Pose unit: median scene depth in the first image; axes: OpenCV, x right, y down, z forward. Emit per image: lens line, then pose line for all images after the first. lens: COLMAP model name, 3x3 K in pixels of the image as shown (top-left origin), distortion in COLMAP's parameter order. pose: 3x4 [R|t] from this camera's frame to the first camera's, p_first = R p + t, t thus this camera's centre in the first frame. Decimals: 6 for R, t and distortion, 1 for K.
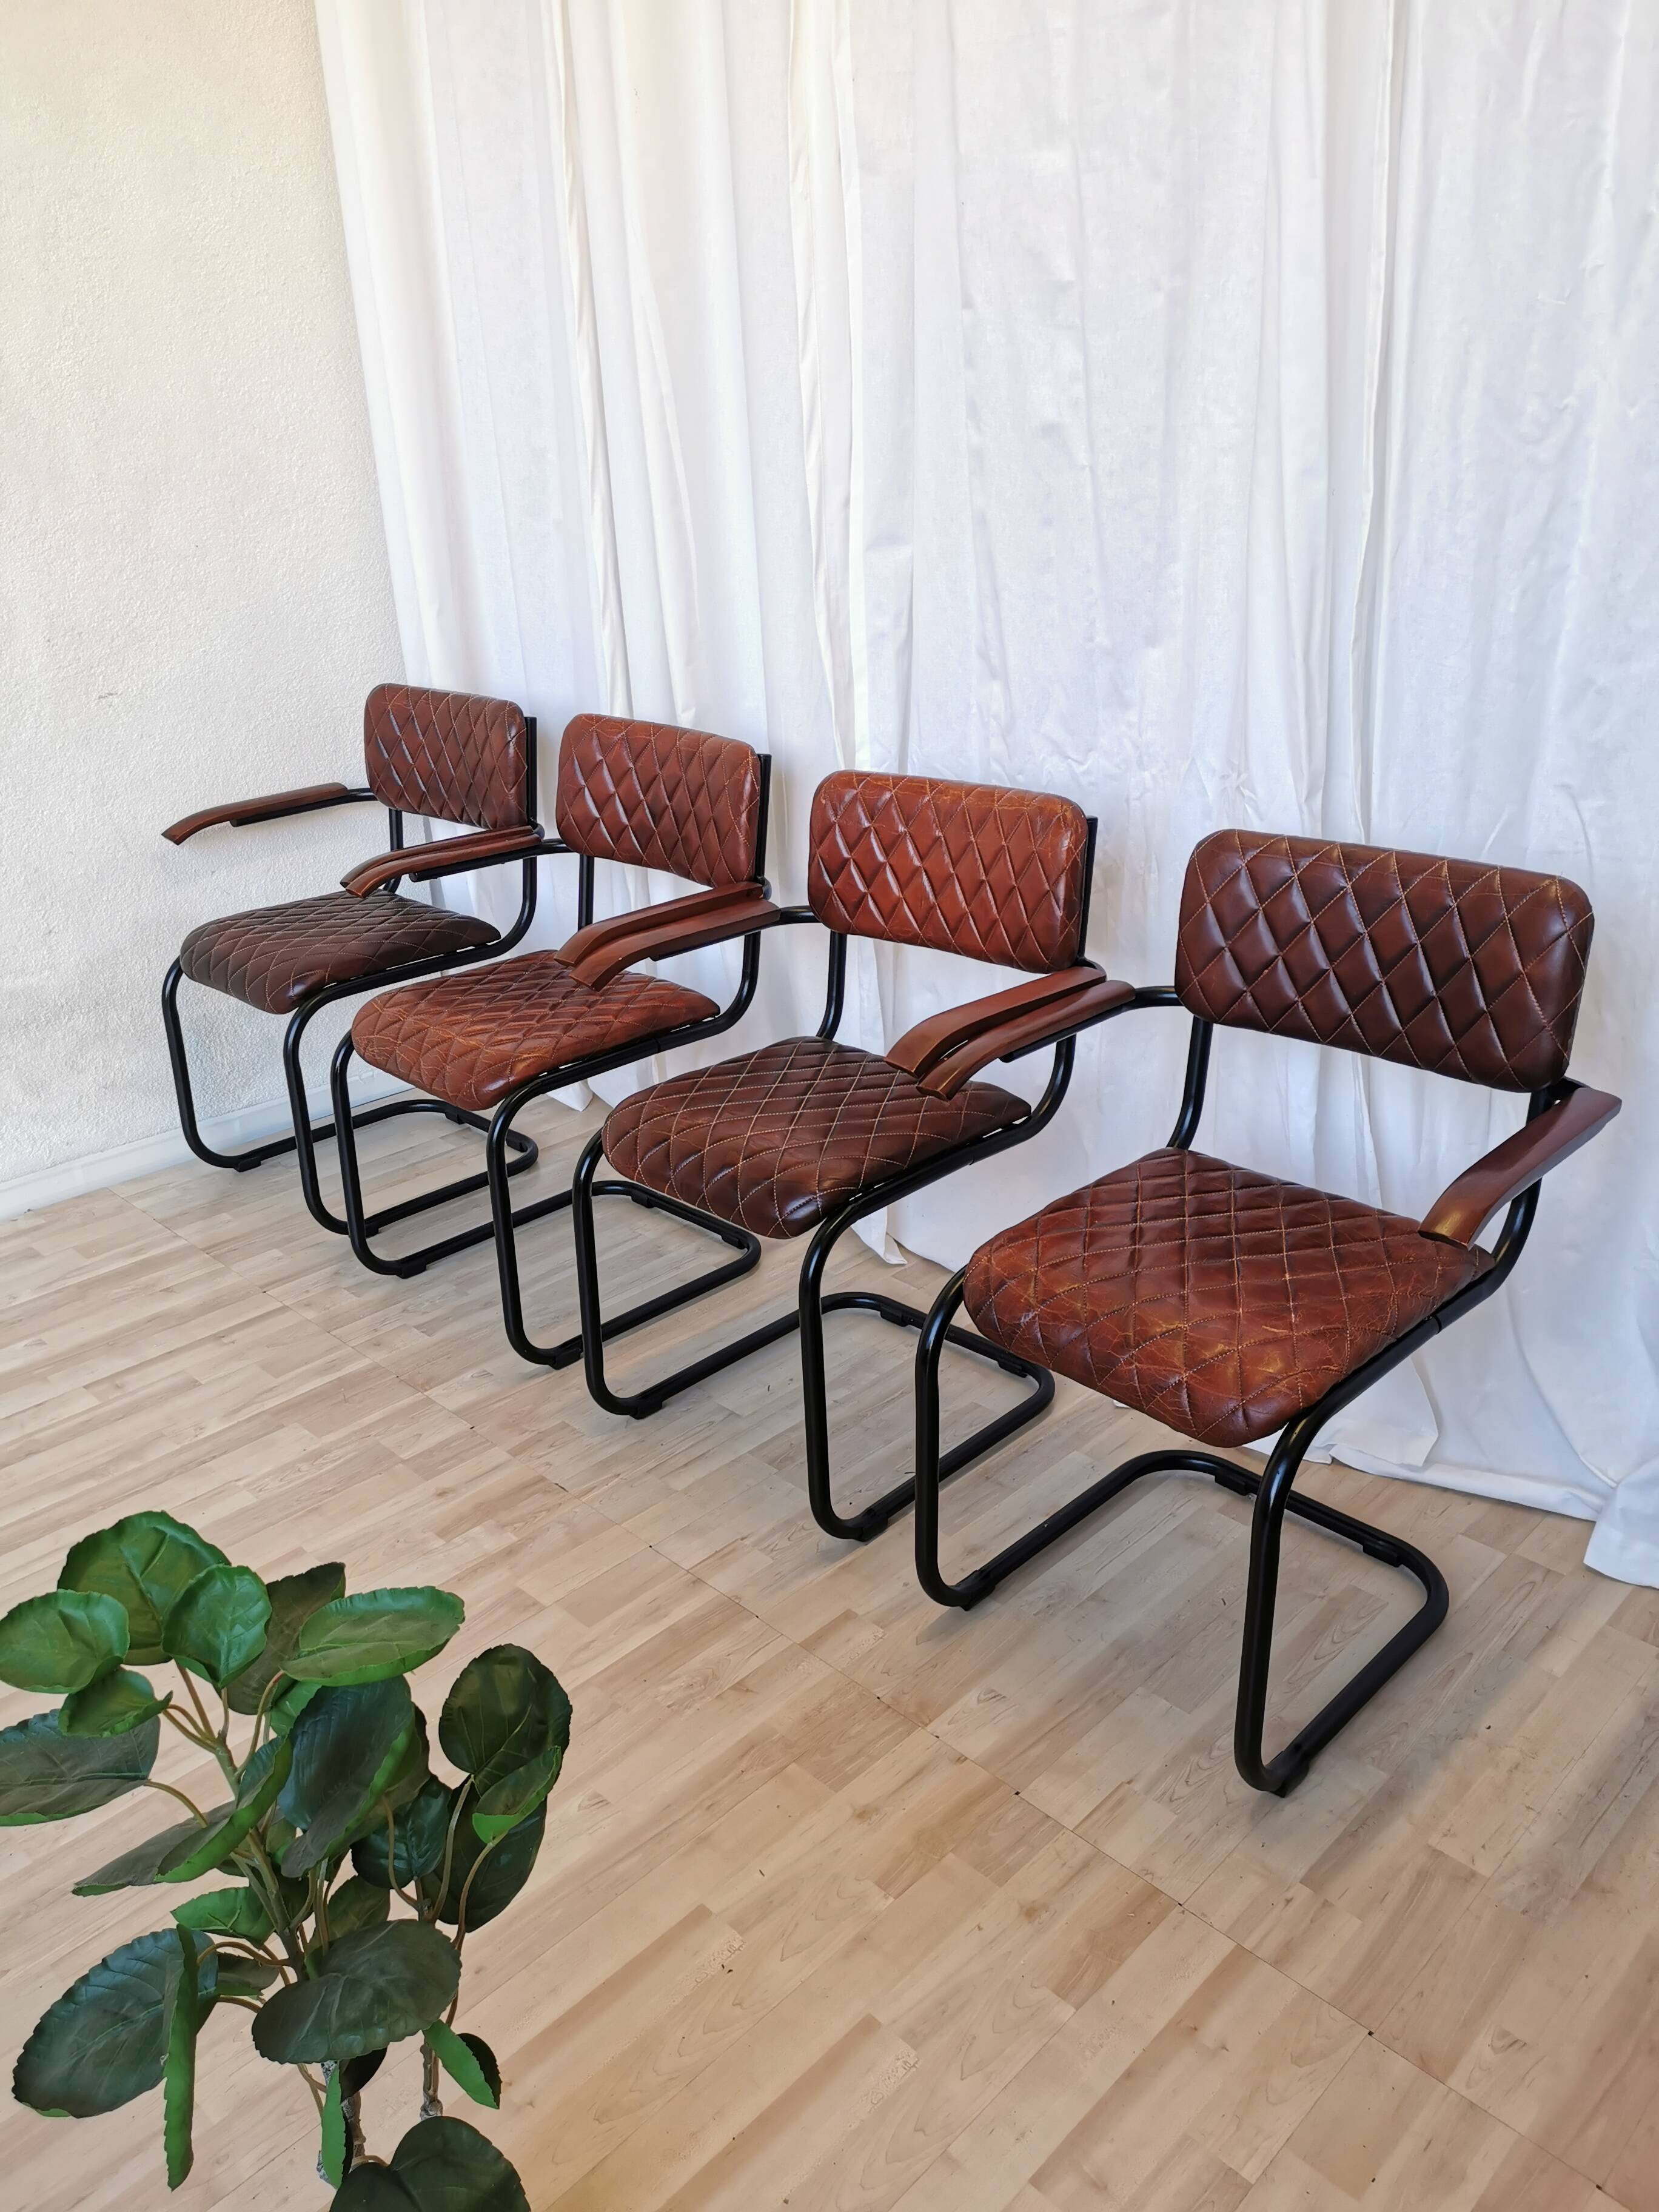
lens RADIAL K [[1716.9, 0, 789.5], [0, 1716.9, 1080.1], [0, 0, 1]] dist [0.052432, -0.002026]
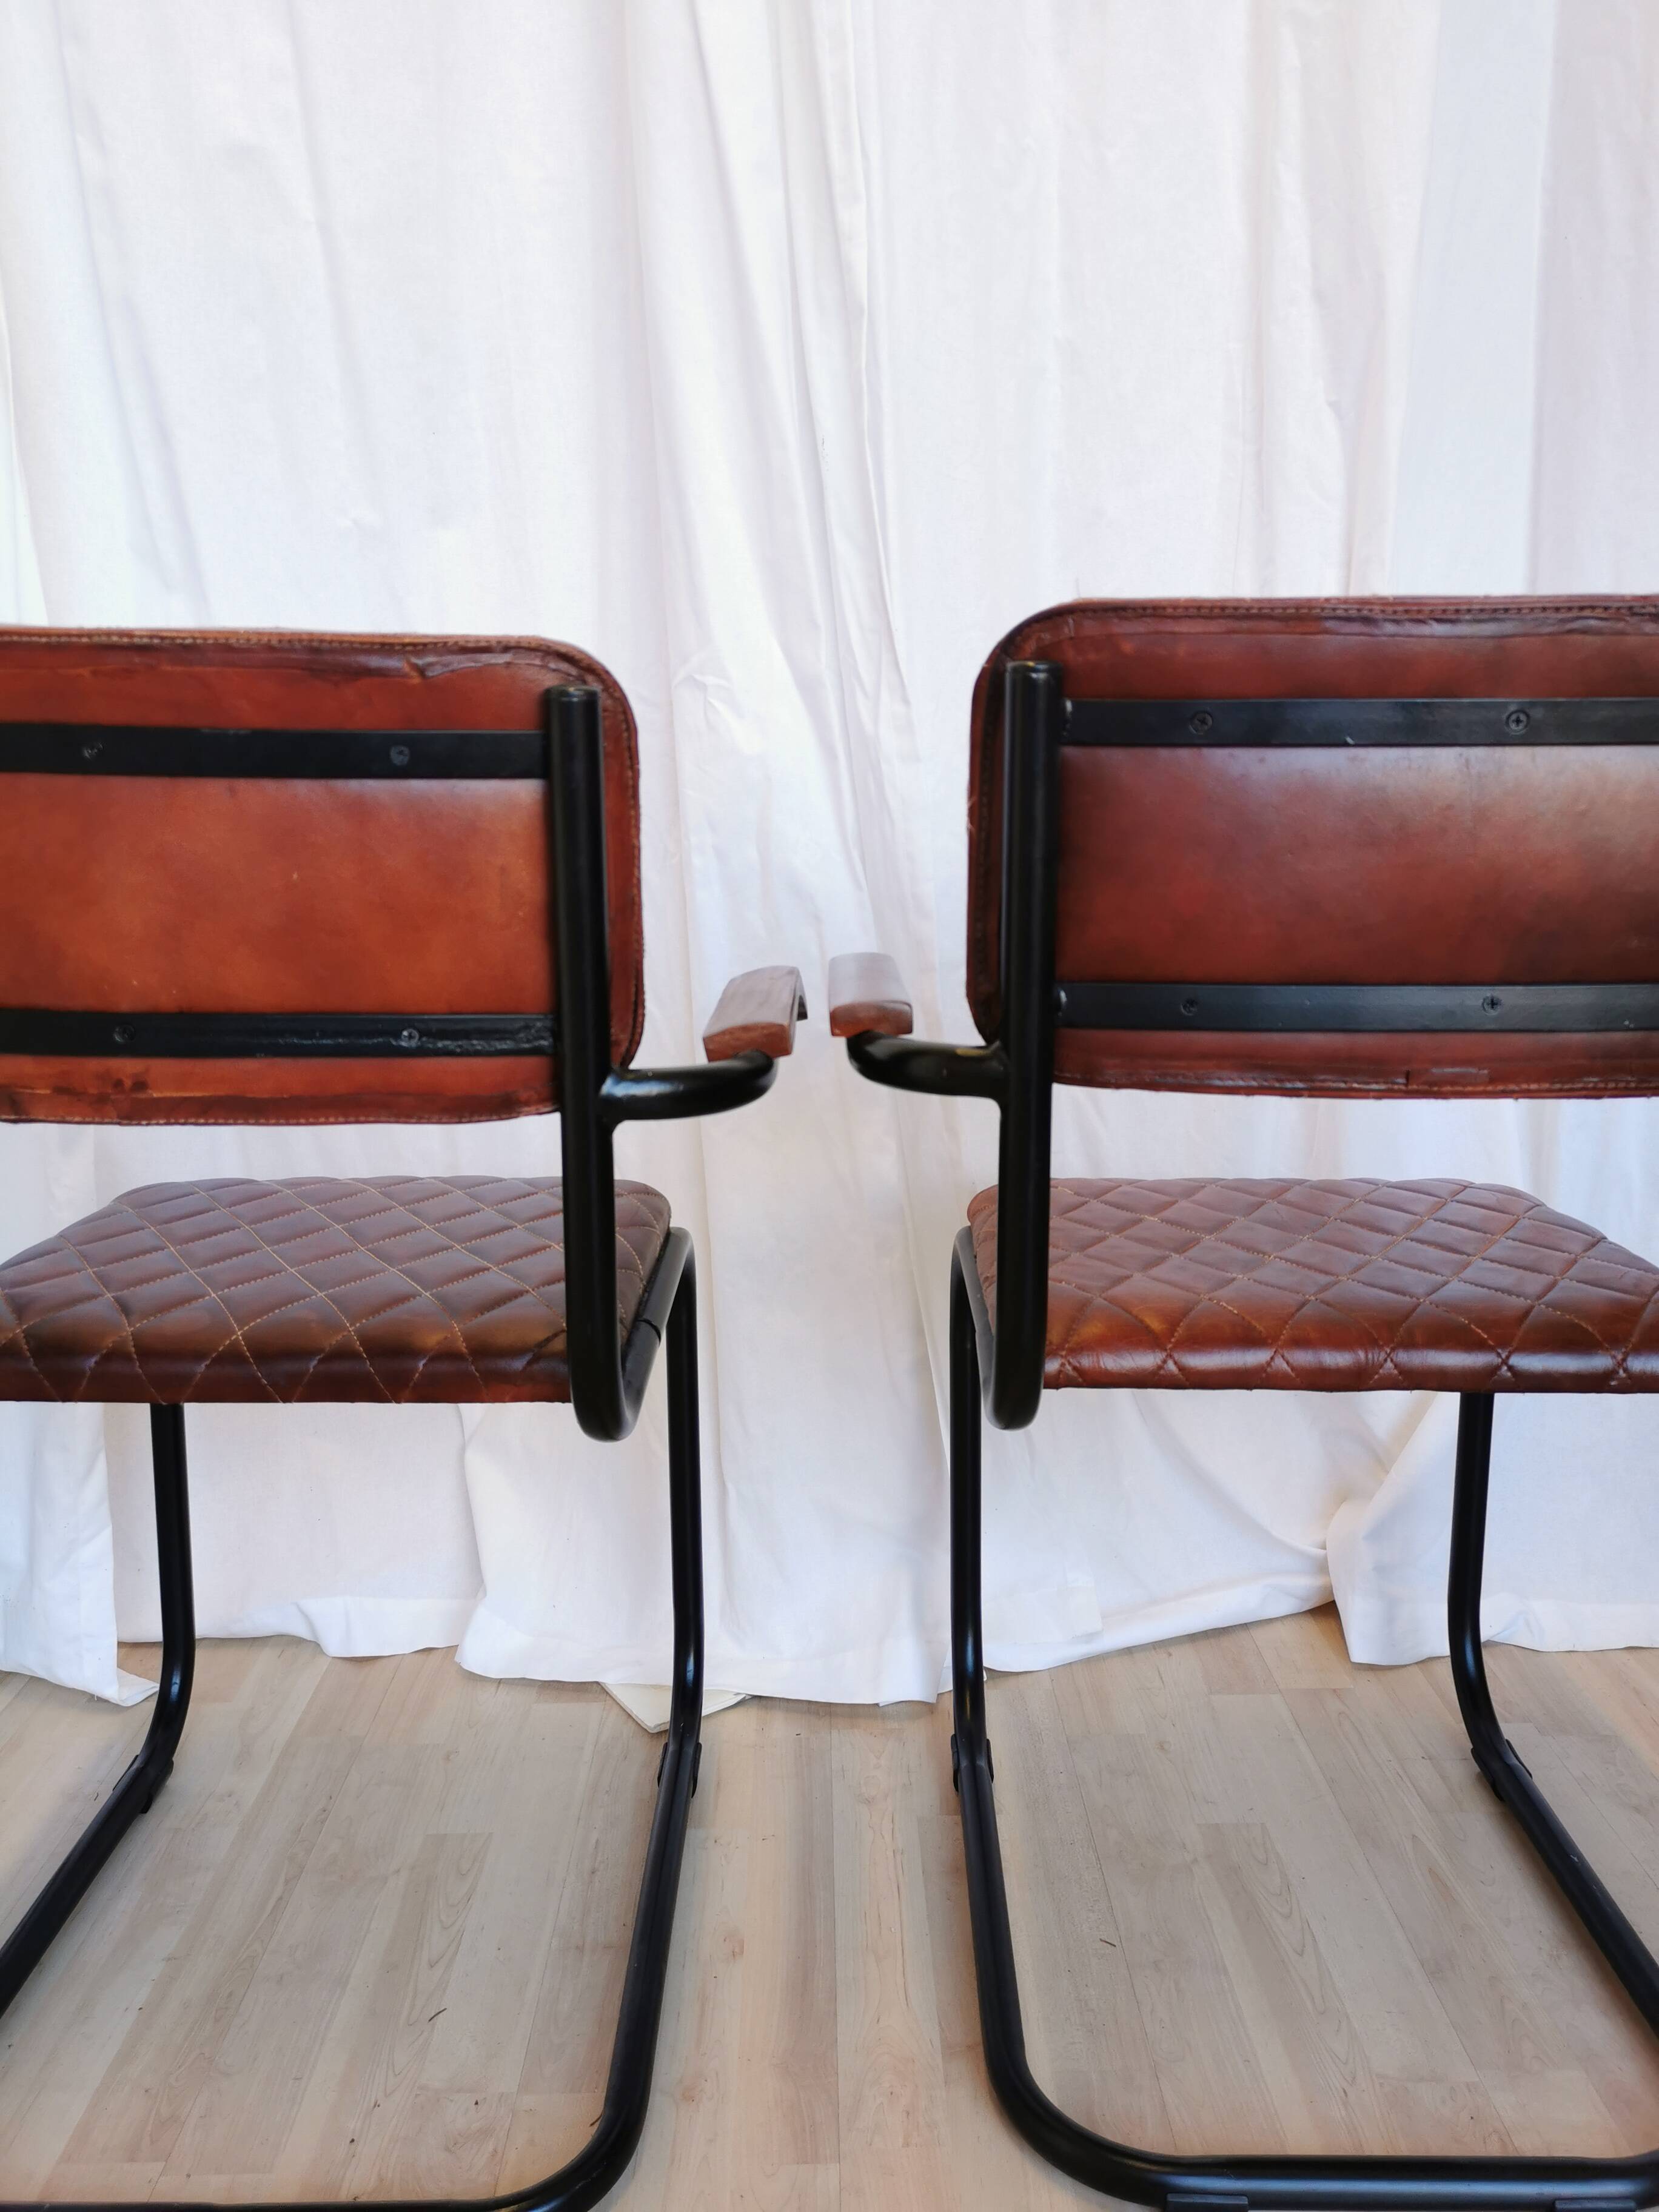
lens RADIAL K [[1691.0, 0, 824.6], [0, 1691.0, 1095.1], [0, 0, 1]] dist [0.065760, -0.079592]
pose [[0.701971, -0.111022, 0.703499, -0.167363], [0.259649, 0.959686, -0.107634, 0.060507], [-0.663188, 0.258219, 0.702499, 0.531226]]
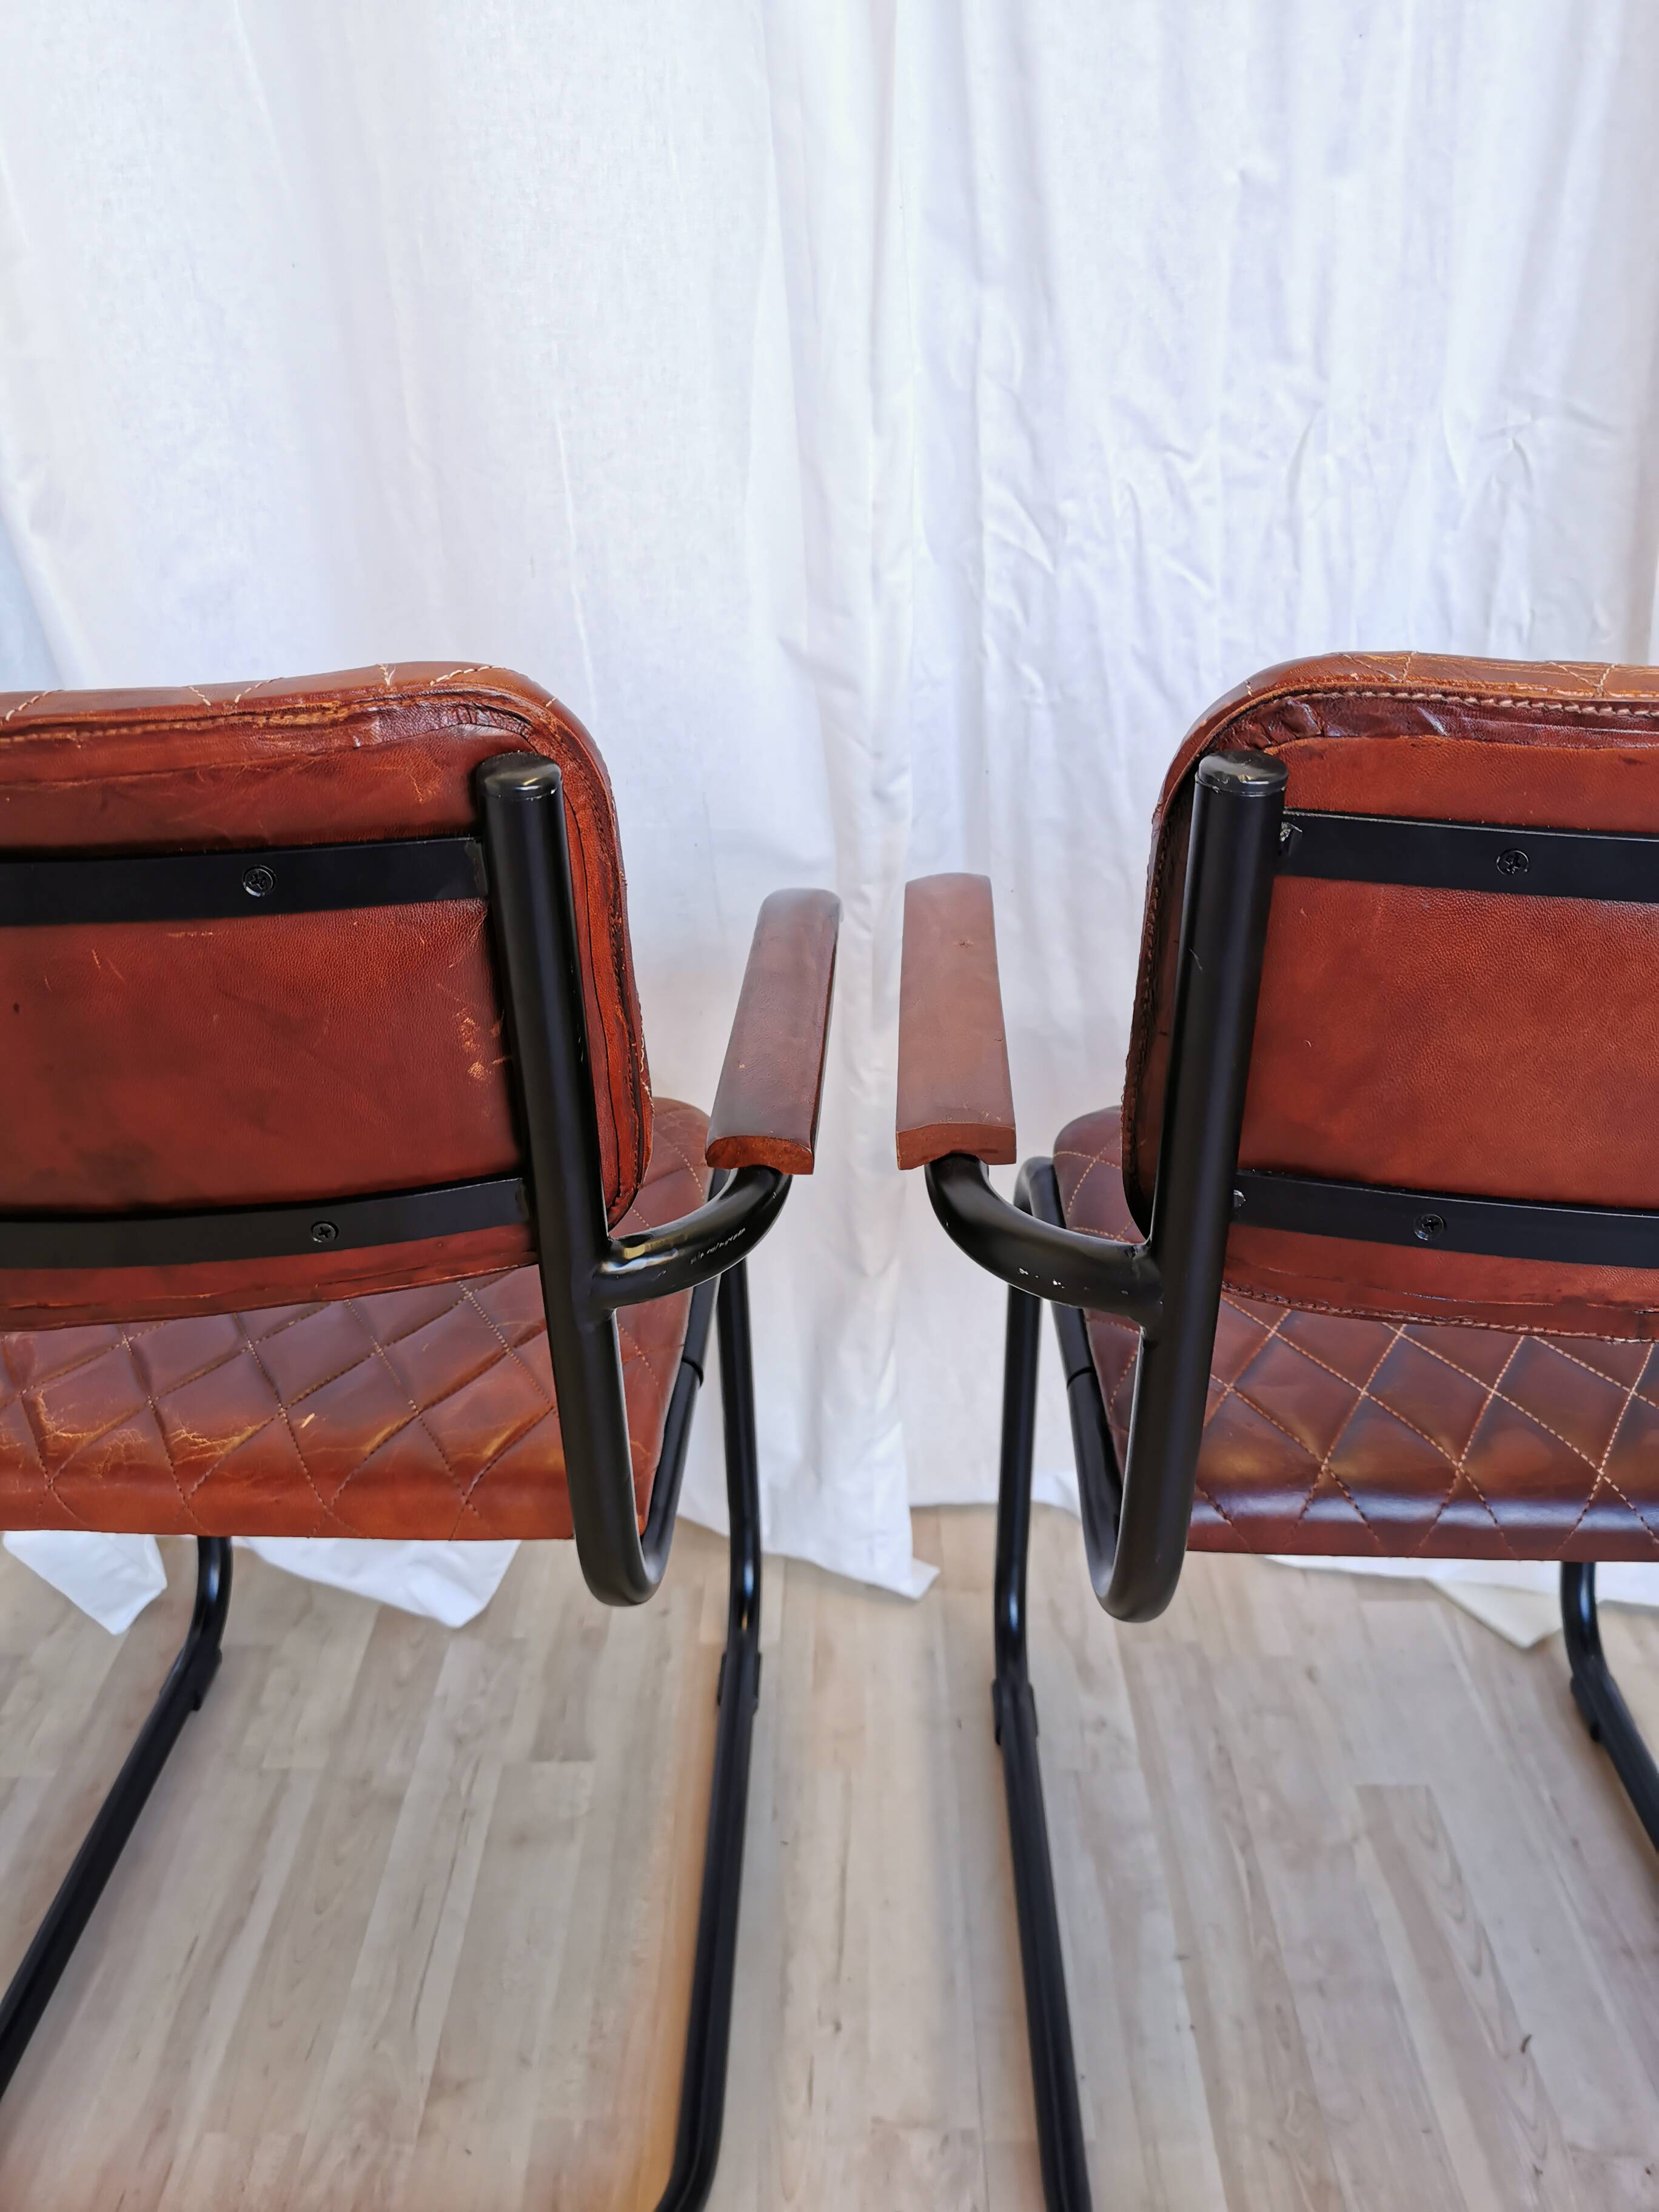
lens RADIAL K [[1723.9, 0, 825.0], [0, 1723.9, 1101.5], [0, 0, 1]] dist [0.040230, -0.035715]
pose [[0.717742, -0.298887, 0.628898, -0.276429], [0.266751, 0.952310, 0.148155, -0.121776], [-0.643187, 0.061422, 0.763242, 0.769814]]
